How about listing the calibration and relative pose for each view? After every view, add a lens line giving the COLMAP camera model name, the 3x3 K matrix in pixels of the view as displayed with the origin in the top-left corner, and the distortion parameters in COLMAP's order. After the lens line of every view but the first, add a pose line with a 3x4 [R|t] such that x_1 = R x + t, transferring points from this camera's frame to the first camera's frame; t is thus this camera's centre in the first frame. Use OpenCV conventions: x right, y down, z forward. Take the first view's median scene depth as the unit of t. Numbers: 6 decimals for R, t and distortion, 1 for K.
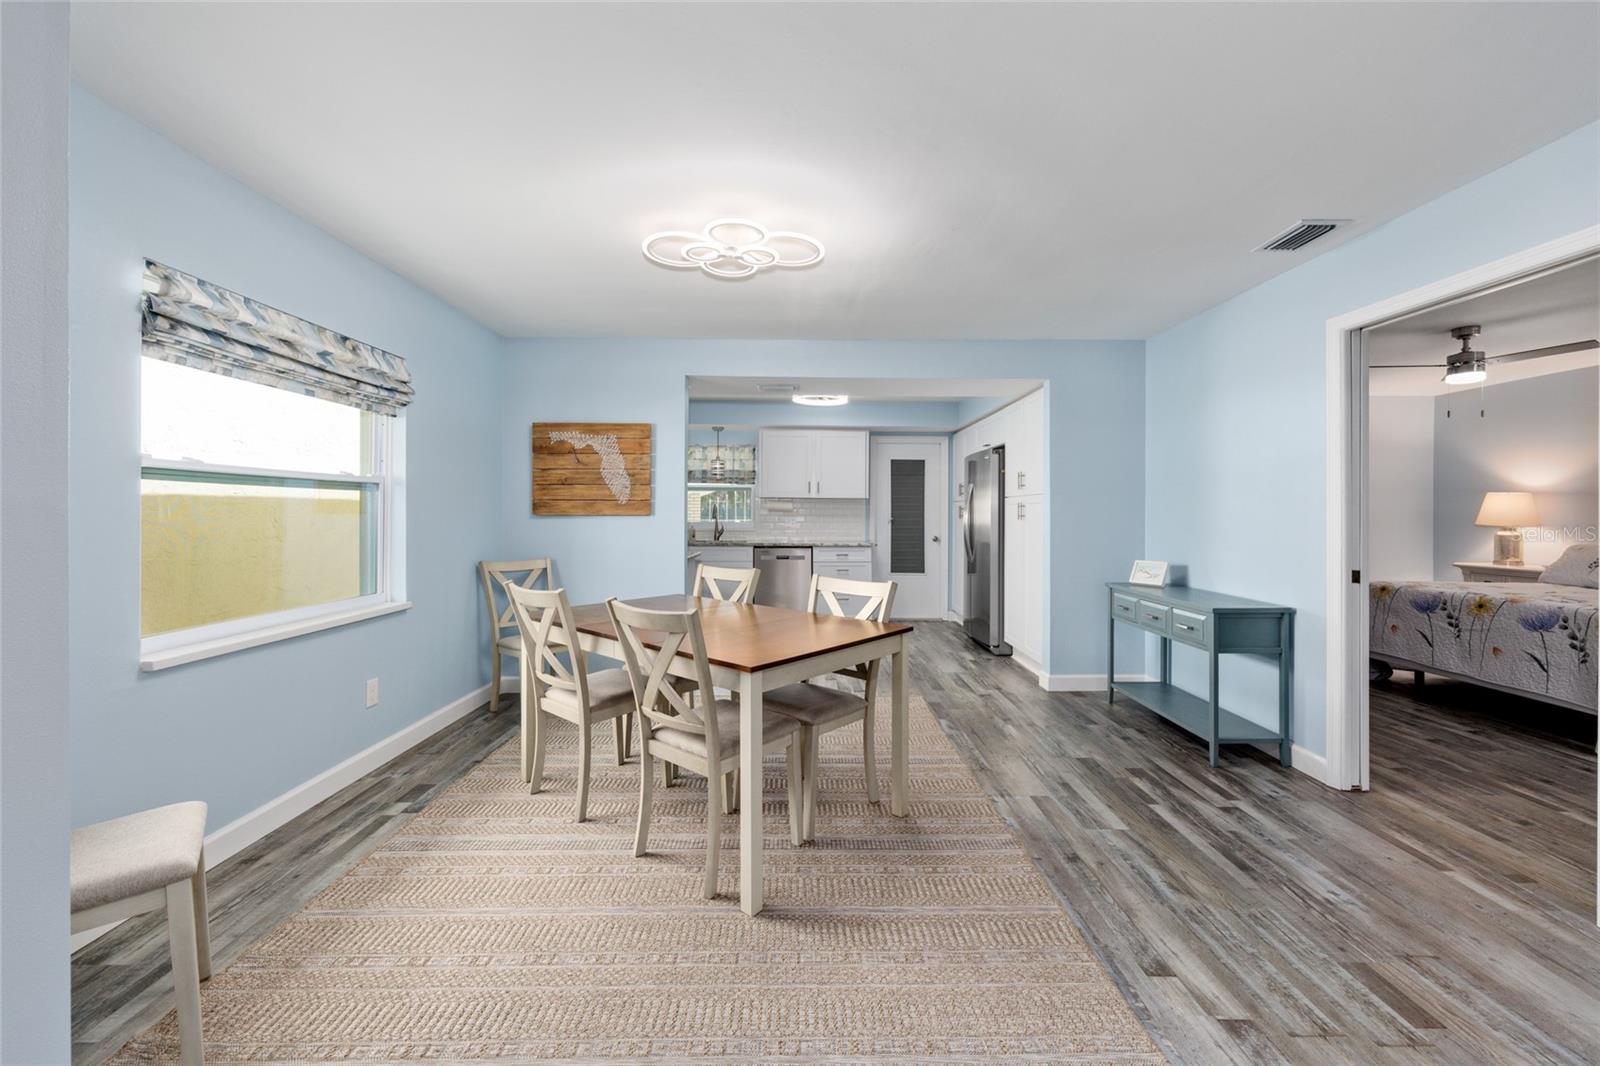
lens RADIAL K [[648.8, 0, 801.5], [0, 648.8, 511.5], [0, 0, 1]] dist [-0.002024, 0.000285]
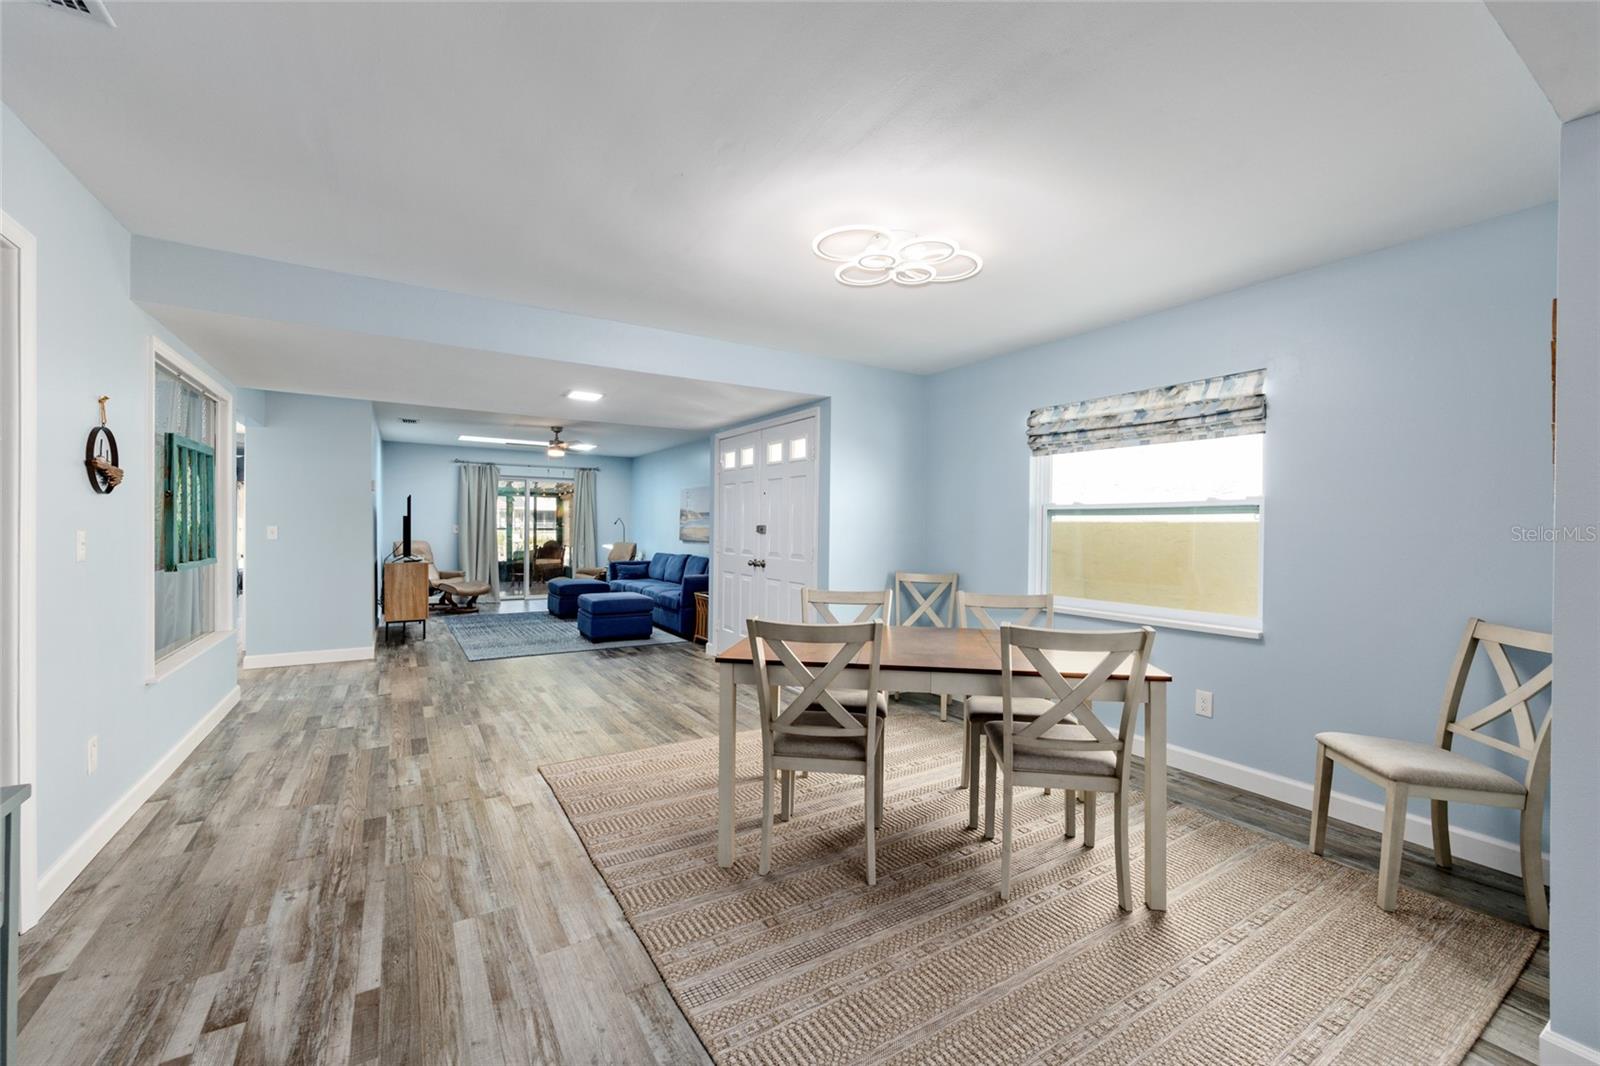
lens RADIAL K [[641.2, 0, 801.1], [0, 641.2, 527.8], [0, 0, 1]] dist [-0.000902, 0.000414]
pose [[-0.848667, -0.011084, -0.528811, 0.441558], [-0.011320, 0.999932, -0.002793, 0.000979], [0.528806, 0.003616, -0.848735, 1.479888]]
